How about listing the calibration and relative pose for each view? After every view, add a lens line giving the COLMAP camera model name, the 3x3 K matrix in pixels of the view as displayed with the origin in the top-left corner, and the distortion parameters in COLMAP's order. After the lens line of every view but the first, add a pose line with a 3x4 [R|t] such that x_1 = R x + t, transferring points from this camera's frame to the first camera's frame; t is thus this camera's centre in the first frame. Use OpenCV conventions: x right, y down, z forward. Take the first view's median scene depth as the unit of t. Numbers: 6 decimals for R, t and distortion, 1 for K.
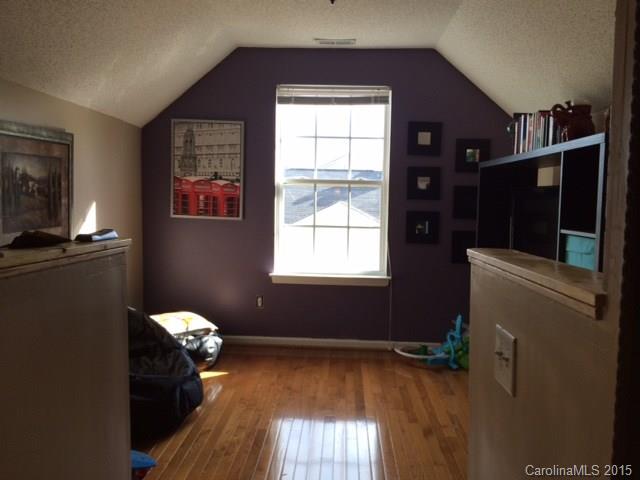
lens RADIAL K [[547.1, 0, 320.0], [0, 547.1, 240.0], [0, 0, 1]] dist [0.044124, -0.001406]
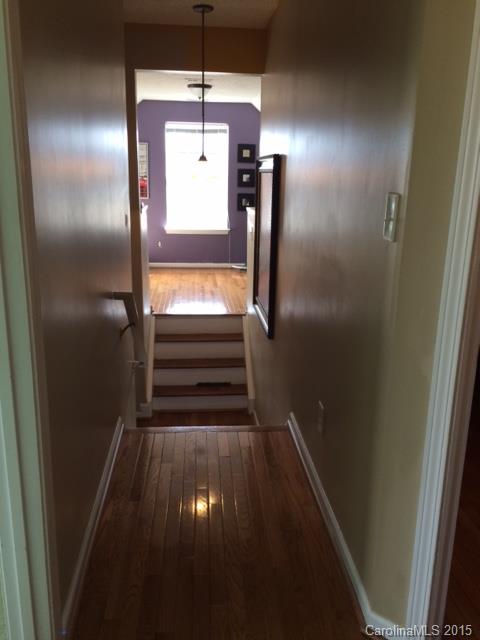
lens RADIAL K [[547.1, 0, 240.0], [0, 547.1, 320.0], [0, 0, 1]] dist [0.044124, -0.001406]
pose [[0.992032, -0.033509, 0.121450, -0.077534], [0.010181, 0.982150, 0.187823, 0.020478], [-0.125576, -0.185090, 0.974665, -0.920818]]
